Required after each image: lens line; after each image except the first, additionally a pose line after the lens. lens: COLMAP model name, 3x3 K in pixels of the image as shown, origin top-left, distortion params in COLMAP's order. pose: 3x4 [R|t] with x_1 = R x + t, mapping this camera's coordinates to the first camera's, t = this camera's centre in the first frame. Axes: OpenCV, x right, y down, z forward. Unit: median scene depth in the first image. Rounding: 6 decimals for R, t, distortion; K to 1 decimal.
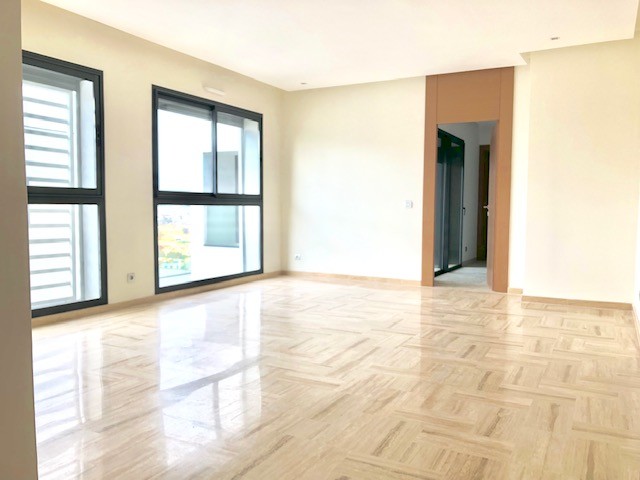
lens RADIAL K [[528.6, 0, 320.0], [0, 528.6, 240.0], [0, 0, 1]] dist [0.000852, -0.001939]
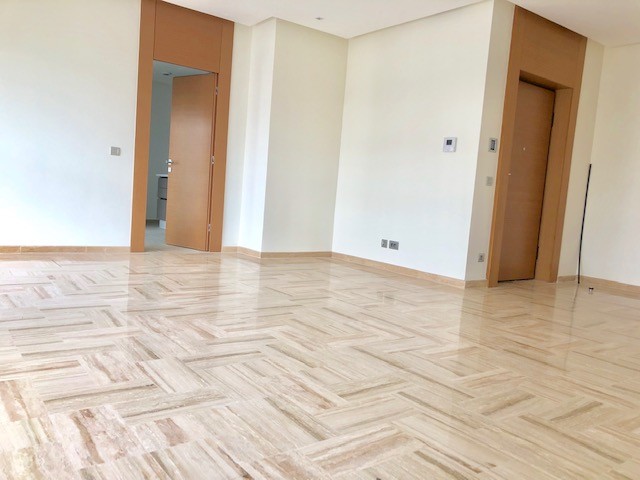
lens RADIAL K [[528.6, 0, 320.0], [0, 528.6, 240.0], [0, 0, 1]] dist [0.000852, -0.001939]
pose [[0.428076, -0.057211, 0.901930, -0.476013], [-0.016222, 0.997347, 0.070963, 0.002731], [-0.903597, -0.045009, 0.426012, 0.409447]]
